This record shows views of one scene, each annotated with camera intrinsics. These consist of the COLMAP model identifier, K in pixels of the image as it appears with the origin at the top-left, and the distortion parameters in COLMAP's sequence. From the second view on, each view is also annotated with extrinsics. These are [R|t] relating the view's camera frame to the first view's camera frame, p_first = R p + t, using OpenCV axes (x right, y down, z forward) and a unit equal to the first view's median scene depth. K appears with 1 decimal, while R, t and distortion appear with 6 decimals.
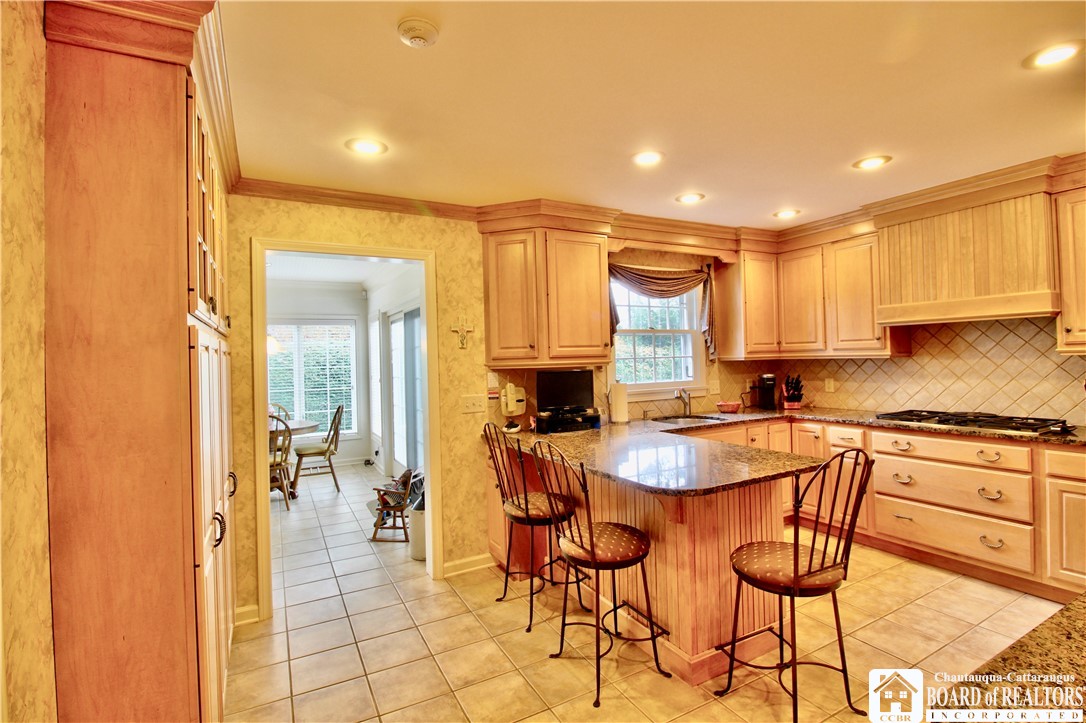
lens RADIAL K [[513.9, 0, 552.9], [0, 513.9, 353.1], [0, 0, 1]] dist [-0.015302, -0.006210]
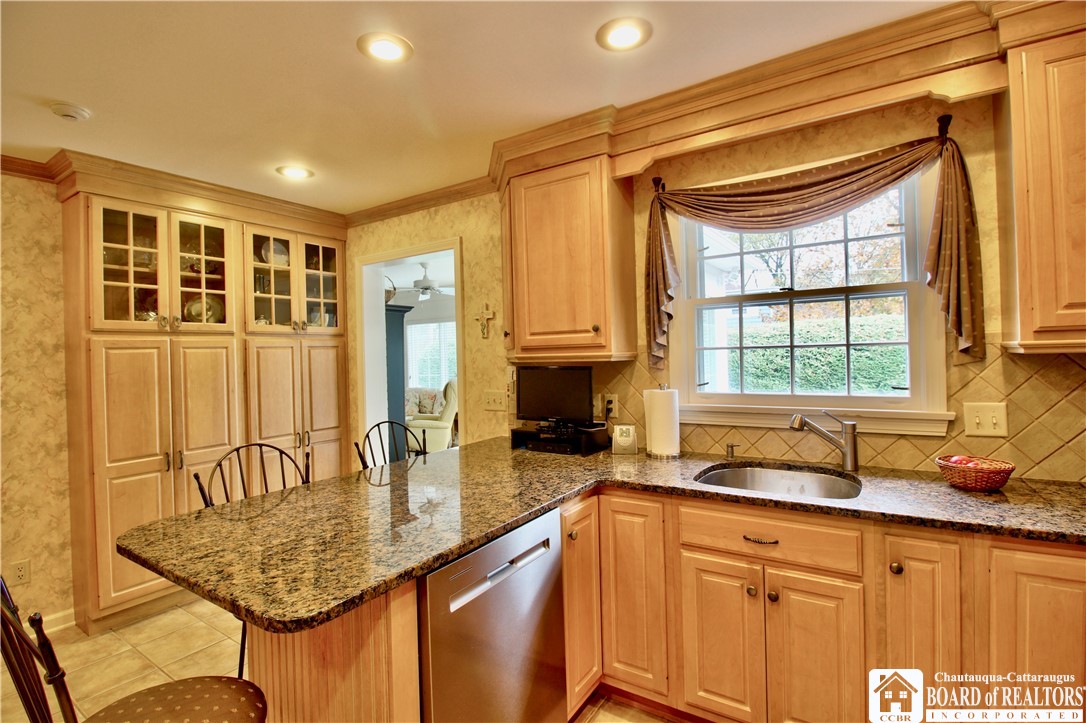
lens RADIAL K [[513.9, 0, 546.7], [0, 513.9, 355.9], [0, 0, 1]] dist [-0.015302, -0.006210]
pose [[0.455669, 0.017978, -0.889968, 0.667454], [0.023671, 0.999198, 0.032304, -0.004637], [0.889835, -0.035787, 0.454877, 0.675543]]
